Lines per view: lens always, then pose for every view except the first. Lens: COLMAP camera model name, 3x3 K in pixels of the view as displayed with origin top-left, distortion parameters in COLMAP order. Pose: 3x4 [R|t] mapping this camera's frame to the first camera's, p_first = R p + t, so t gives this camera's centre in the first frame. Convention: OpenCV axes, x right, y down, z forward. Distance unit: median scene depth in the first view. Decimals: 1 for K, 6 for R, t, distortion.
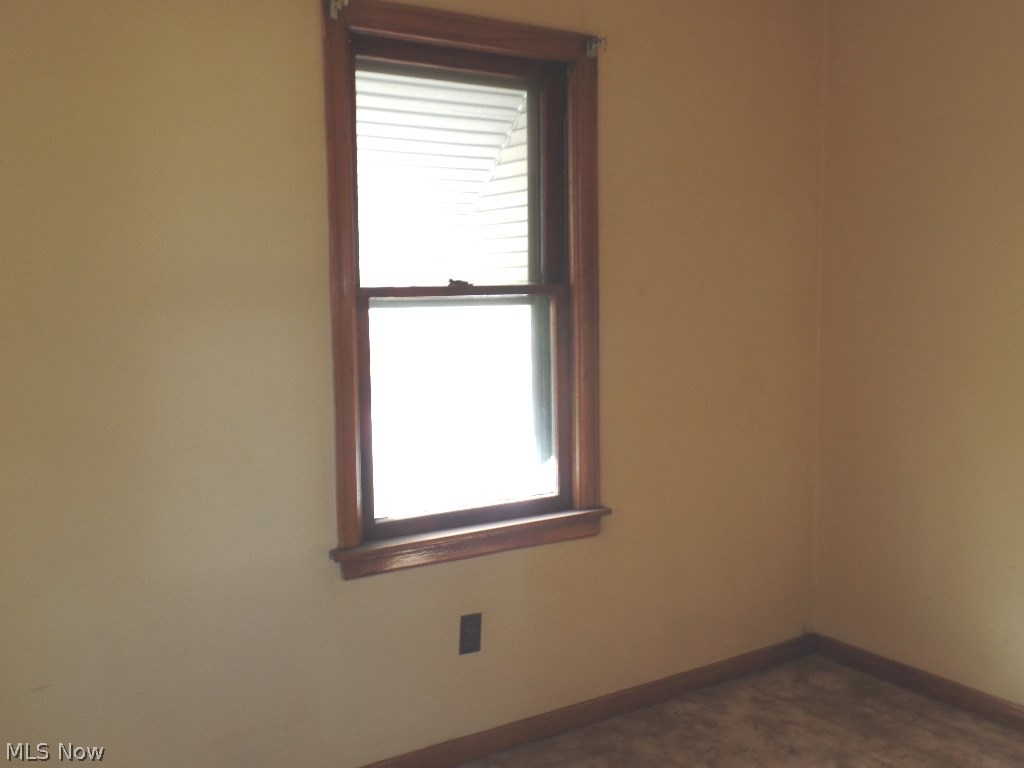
lens RADIAL K [[982.2, 0, 512.0], [0, 982.2, 384.0], [0, 0, 1]] dist [0.037886, -0.005055]
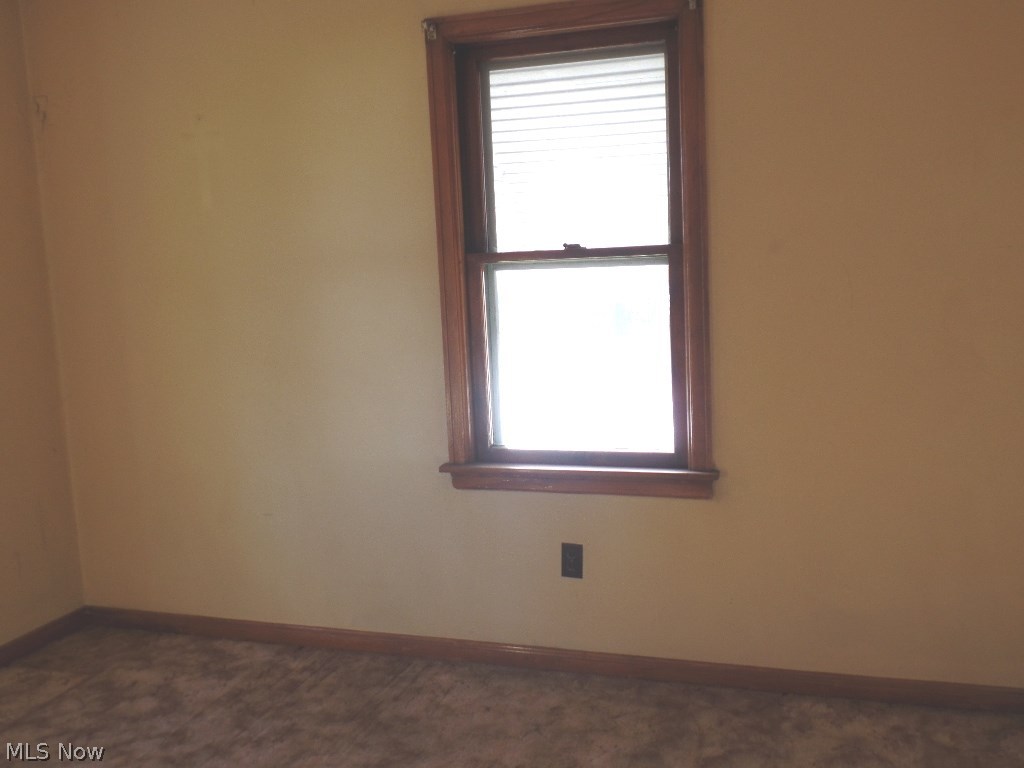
lens RADIAL K [[955.7, 0, 512.0], [0, 955.7, 384.0], [0, 0, 1]] dist [0.007527, -0.007335]
pose [[0.625840, 0.085934, -0.775203, 0.732121], [-0.040159, 0.996144, 0.078004, -0.029137], [0.778917, -0.017687, 0.626878, 0.263852]]
